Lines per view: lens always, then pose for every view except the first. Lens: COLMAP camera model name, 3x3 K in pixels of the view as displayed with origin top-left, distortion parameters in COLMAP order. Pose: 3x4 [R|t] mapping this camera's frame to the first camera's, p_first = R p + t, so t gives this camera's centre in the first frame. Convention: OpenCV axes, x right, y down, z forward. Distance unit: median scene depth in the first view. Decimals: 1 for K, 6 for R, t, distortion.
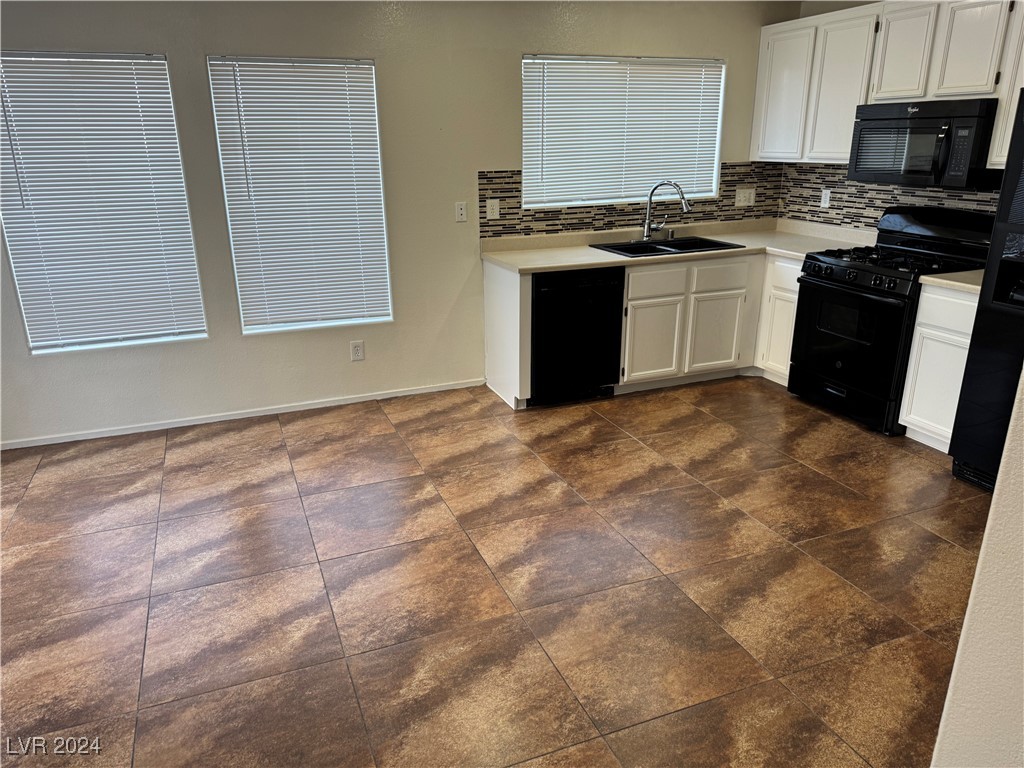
lens RADIAL K [[720.8, 0, 491.5], [0, 720.8, 401.0], [0, 0, 1]] dist [0.075976, -0.077976]
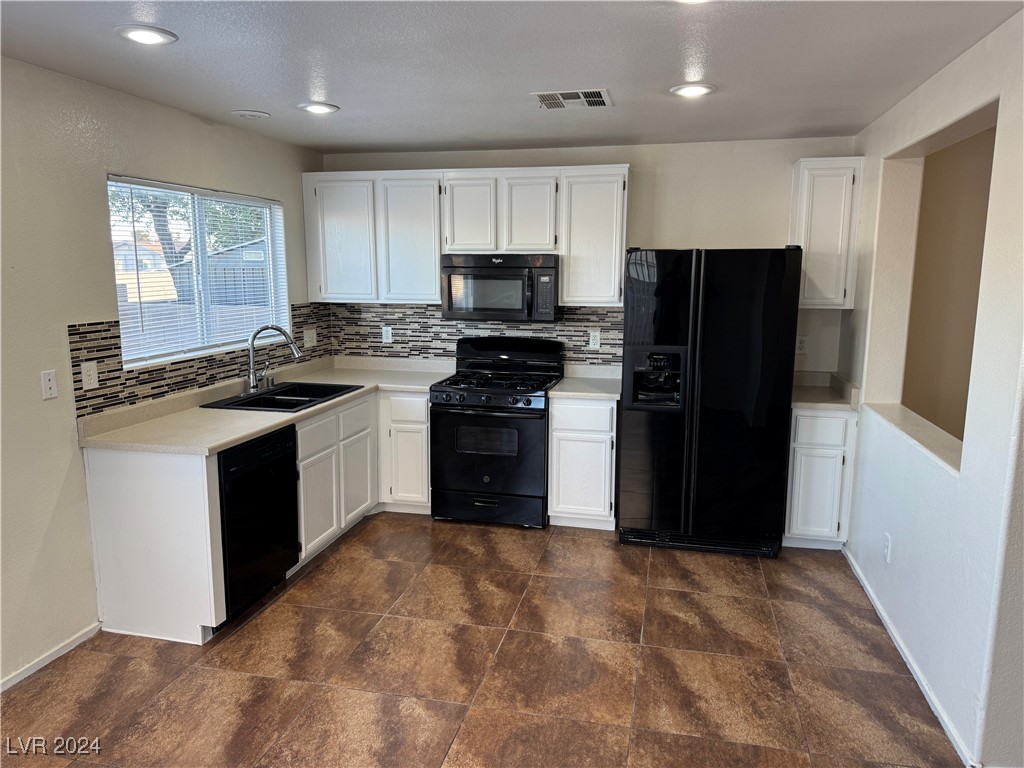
lens RADIAL K [[735.0, 0, 509.9], [0, 735.0, 383.4], [0, 0, 1]] dist [0.056939, -0.077990]
pose [[0.560590, -0.115415, 0.820011, -0.350250], [0.274996, 0.959990, -0.052880, -0.107960], [-0.781099, 0.255144, 0.569900, 0.280482]]
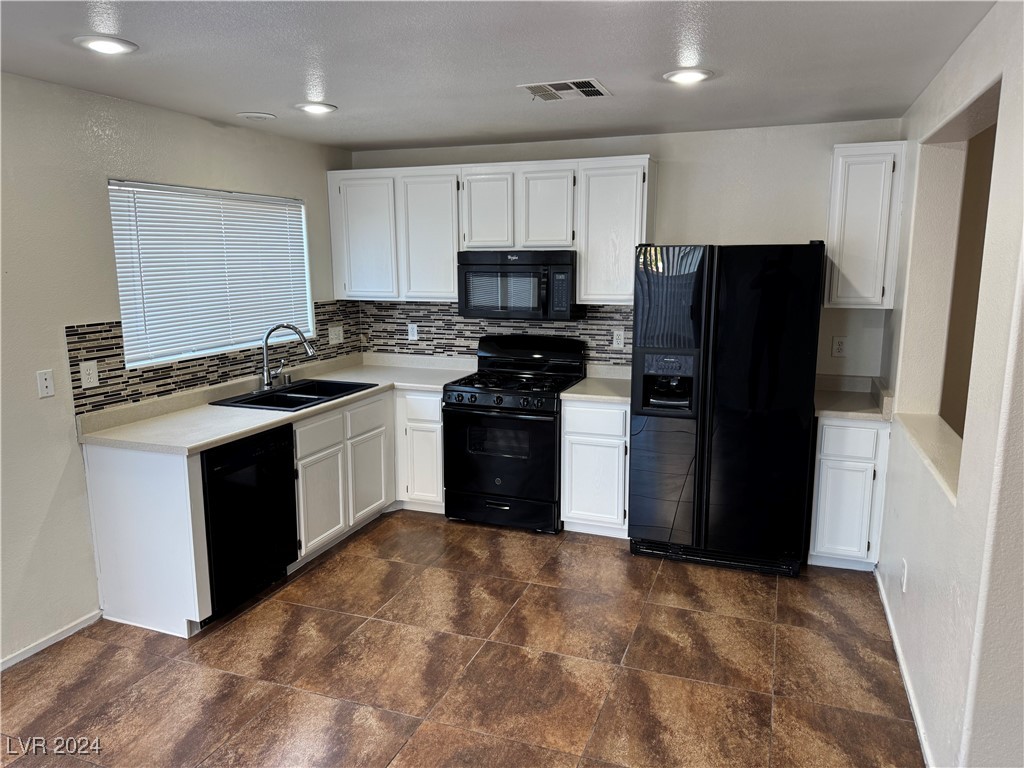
lens RADIAL K [[736.7, 0, 512.0], [0, 736.7, 384.0], [0, 0, 1]] dist [0.041381, -0.053603]
pose [[0.664218, -0.118355, 0.738110, -0.261039], [0.252939, 0.964730, -0.072923, -0.093889], [-0.703446, 0.235134, 0.670728, 0.208334]]
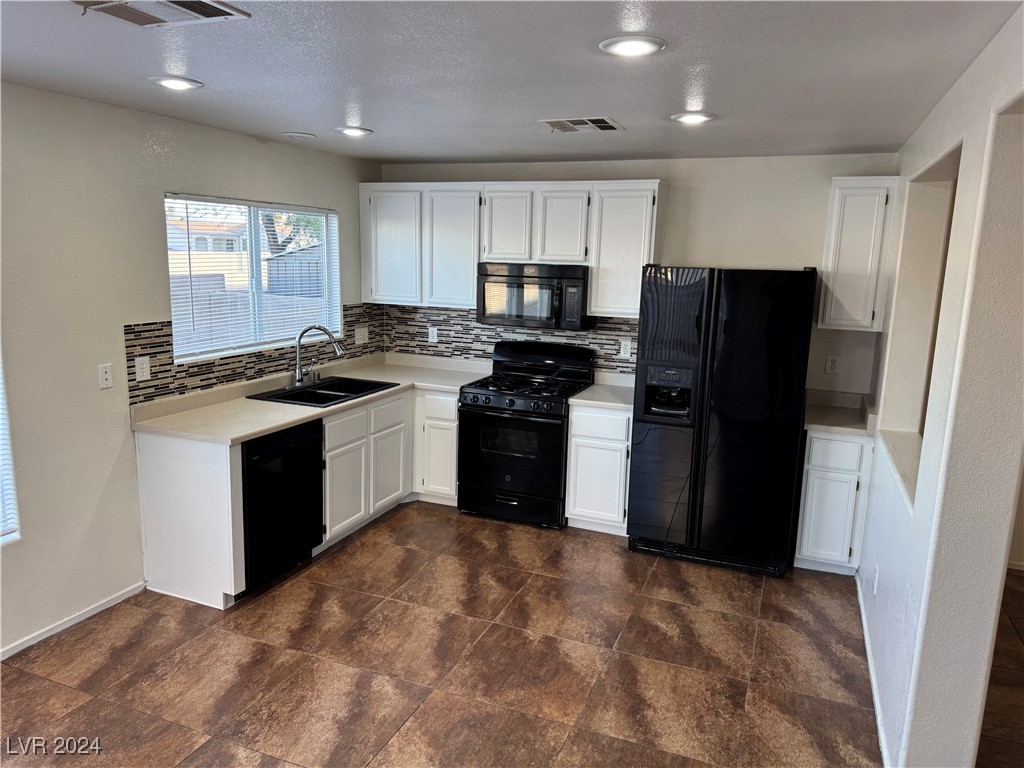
lens RADIAL K [[735.0, 0, 509.9], [0, 735.0, 383.4], [0, 0, 1]] dist [0.056939, -0.077990]
pose [[0.683738, -0.099036, 0.722976, -0.309629], [0.217408, 0.973402, -0.072268, -0.100254], [-0.696589, 0.206593, 0.687083, 0.157346]]
